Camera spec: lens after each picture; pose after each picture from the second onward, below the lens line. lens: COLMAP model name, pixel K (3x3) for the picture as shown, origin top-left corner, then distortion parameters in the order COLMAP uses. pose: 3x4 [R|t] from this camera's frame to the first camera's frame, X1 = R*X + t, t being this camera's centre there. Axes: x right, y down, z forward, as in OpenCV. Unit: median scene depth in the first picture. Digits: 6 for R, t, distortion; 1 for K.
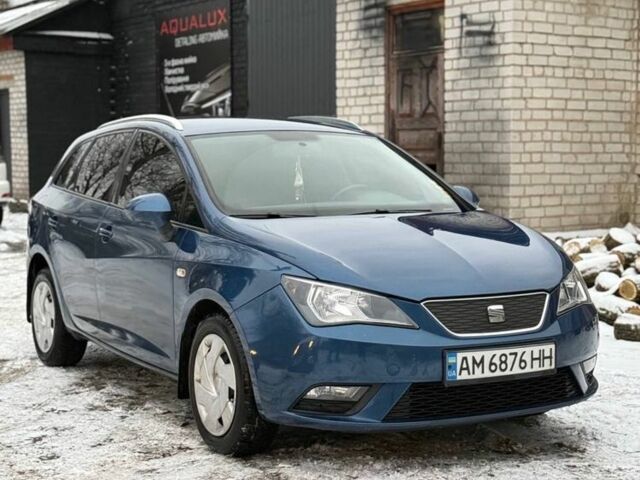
lens RADIAL K [[1188.8, 0, 320.0], [0, 1188.8, 240.0], [0, 0, 1]] dist [0.114564, 0.017738]
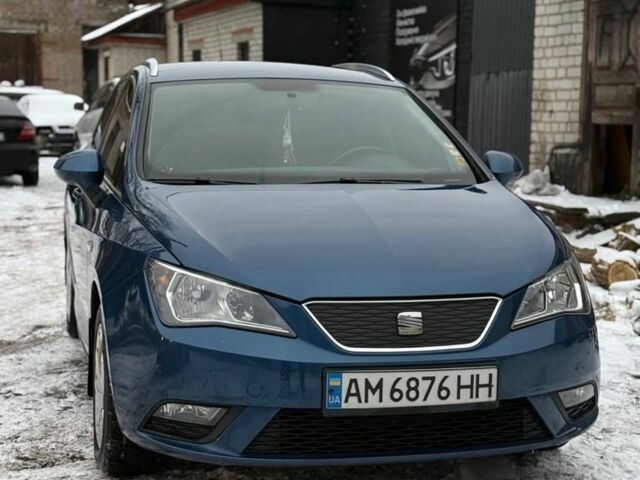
lens RADIAL K [[1188.8, 0, 320.0], [0, 1188.8, 240.0], [0, 0, 1]] dist [0.114564, 0.017738]
pose [[0.965943, 0.045840, -0.254660, 0.247728], [-0.036785, 0.998514, 0.040208, -0.016162], [0.256125, -0.029471, 0.966194, 0.233587]]
